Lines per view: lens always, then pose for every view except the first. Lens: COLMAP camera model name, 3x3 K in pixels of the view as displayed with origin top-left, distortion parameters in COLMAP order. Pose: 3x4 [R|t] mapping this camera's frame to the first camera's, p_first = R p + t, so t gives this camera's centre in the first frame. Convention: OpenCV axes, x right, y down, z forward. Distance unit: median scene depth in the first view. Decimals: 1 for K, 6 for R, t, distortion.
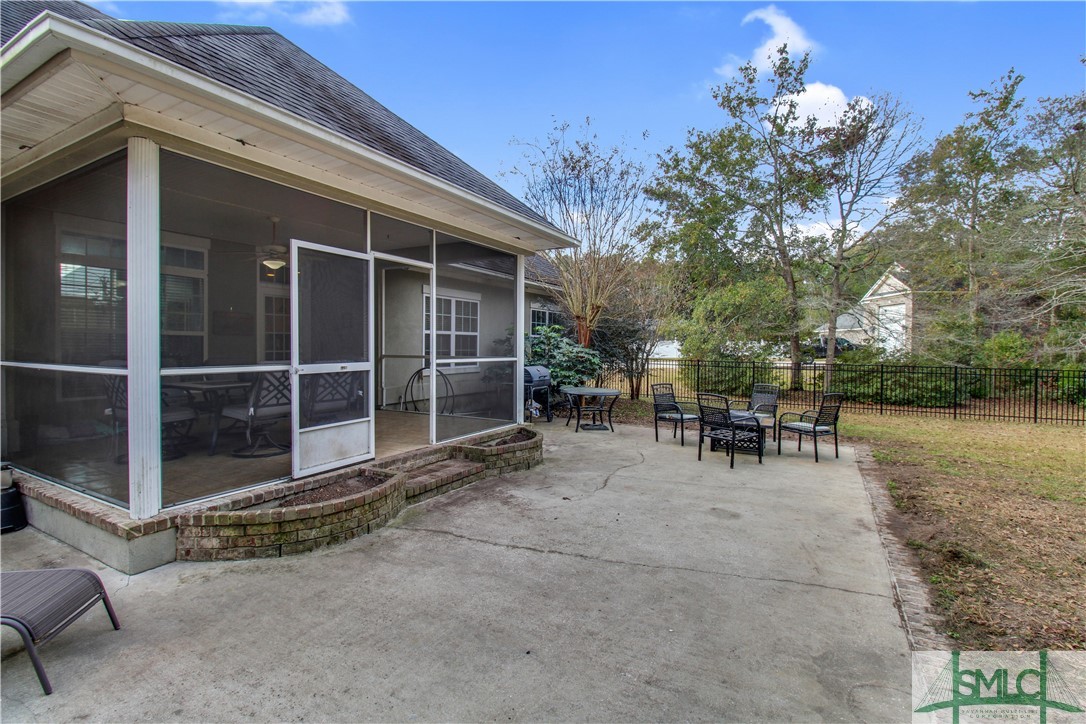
lens RADIAL K [[510.6, 0, 539.4], [0, 510.6, 350.4], [0, 0, 1]] dist [-0.004032, -0.000436]
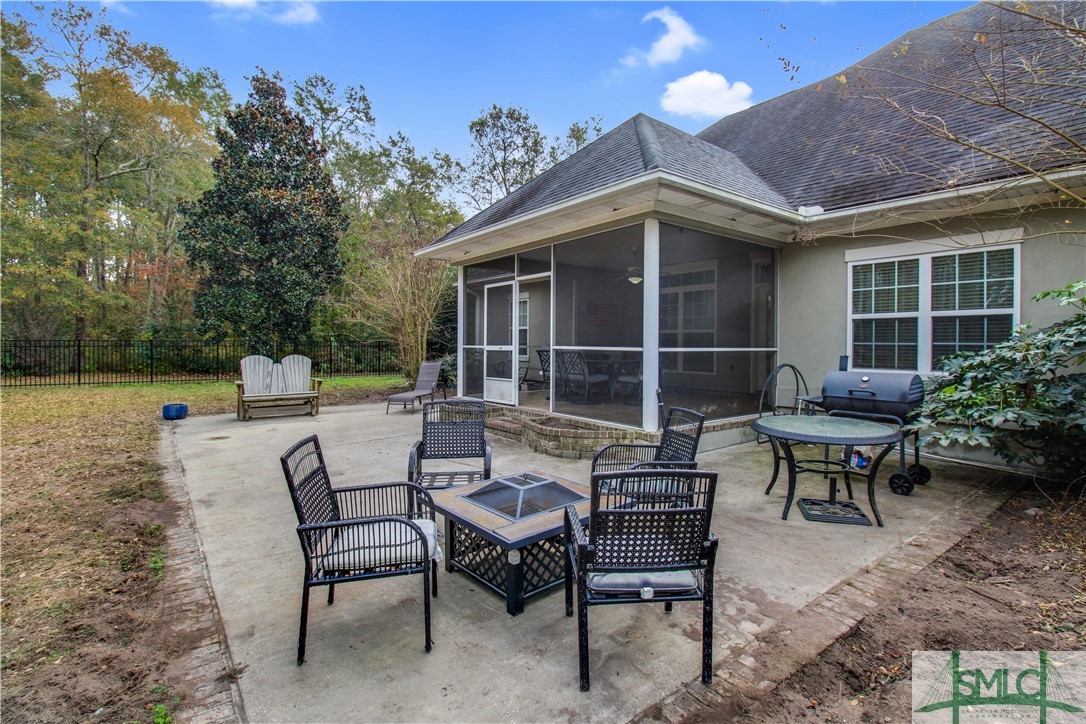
lens RADIAL K [[510.6, 0, 562.5], [0, 510.6, 349.4], [0, 0, 1]] dist [-0.004032, -0.000436]
pose [[-0.370240, 0.002739, -0.928932, 0.685496], [-0.015706, 0.999834, 0.009208, 0.009996], [0.928803, 0.017999, -0.370136, 1.060080]]
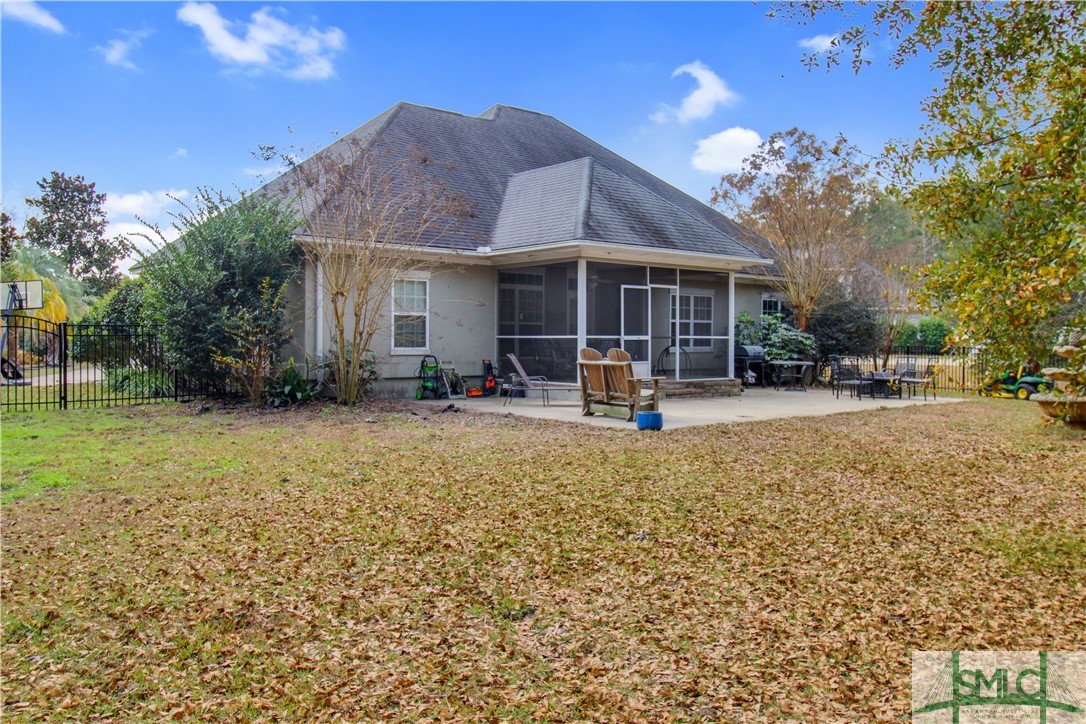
lens RADIAL K [[864.1, 0, 549.6], [0, 864.1, 355.2], [0, 0, 1]] dist [0.009747, 0.007547]
pose [[0.939336, 0.001724, -0.342993, 0.324594], [0.000891, 0.999972, 0.007467, 0.047373], [0.342996, -0.007320, 0.939308, -1.583124]]
